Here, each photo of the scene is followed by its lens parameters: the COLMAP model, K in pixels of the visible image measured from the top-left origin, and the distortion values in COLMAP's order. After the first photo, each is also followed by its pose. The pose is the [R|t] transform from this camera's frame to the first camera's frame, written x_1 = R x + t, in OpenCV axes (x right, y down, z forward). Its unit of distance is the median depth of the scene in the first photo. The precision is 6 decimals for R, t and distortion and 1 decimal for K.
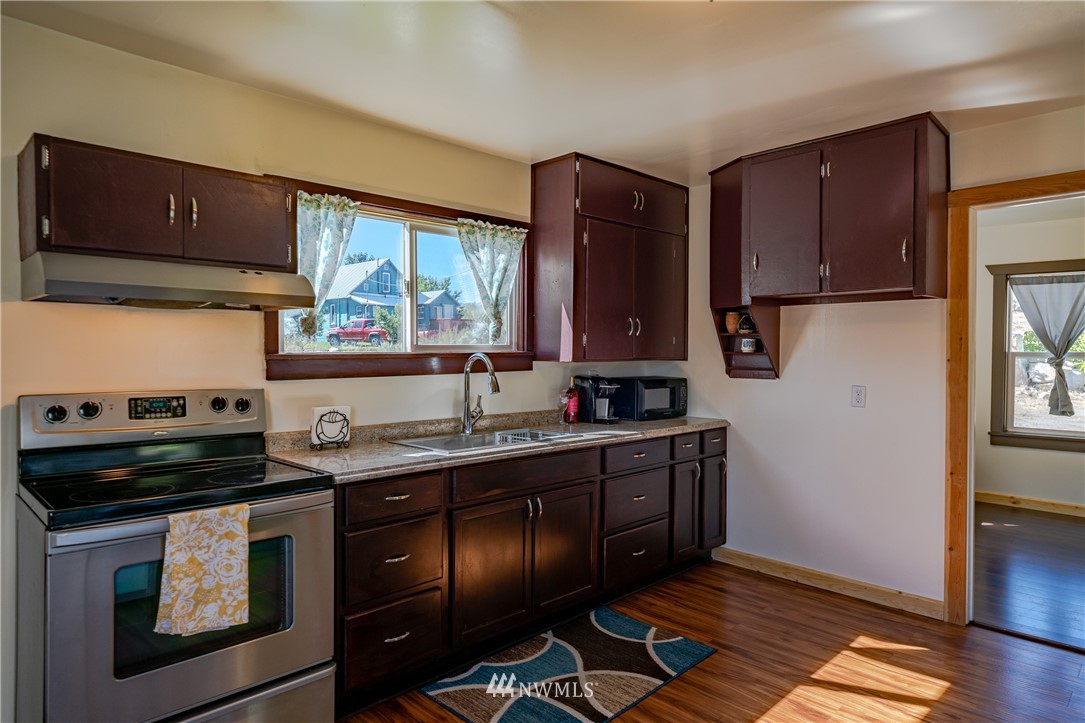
lens RADIAL K [[632.6, 0, 542.5], [0, 632.6, 361.5], [0, 0, 1]] dist [-0.001495, -0.000761]
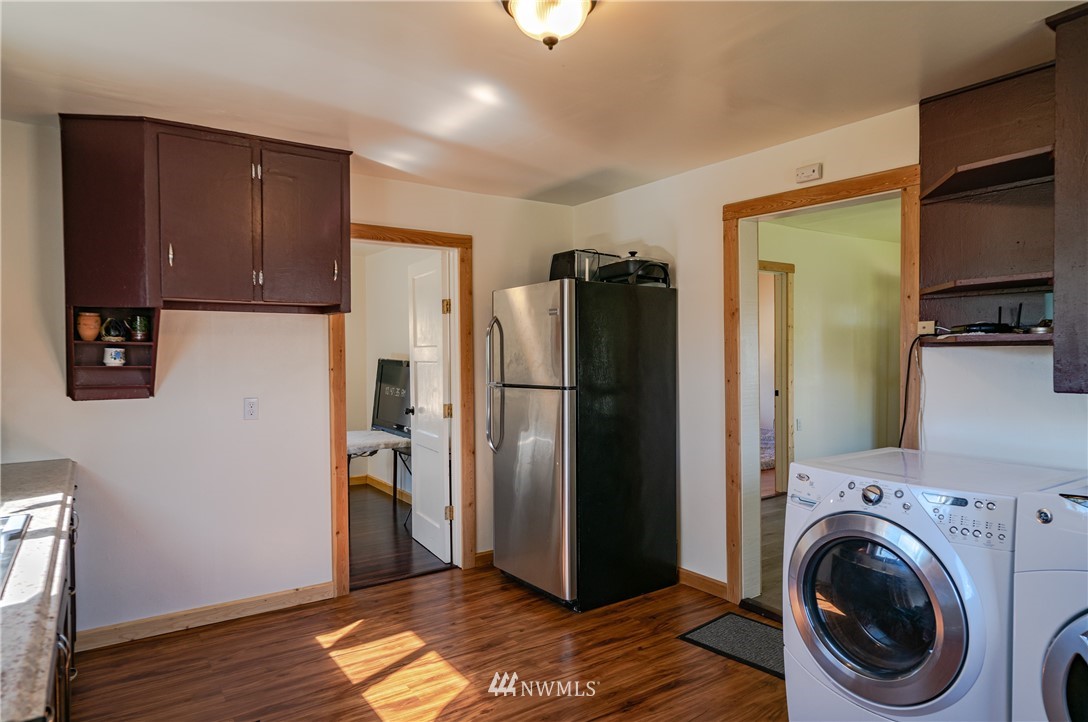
lens RADIAL K [[643.3, 0, 542.0], [0, 643.3, 369.9], [0, 0, 1]] dist [-0.006240, -0.001793]
pose [[0.170940, -0.028097, 0.984881, -0.438820], [0.018777, 0.999505, 0.025255, -0.024003], [-0.985102, 0.014176, 0.171383, 0.427857]]
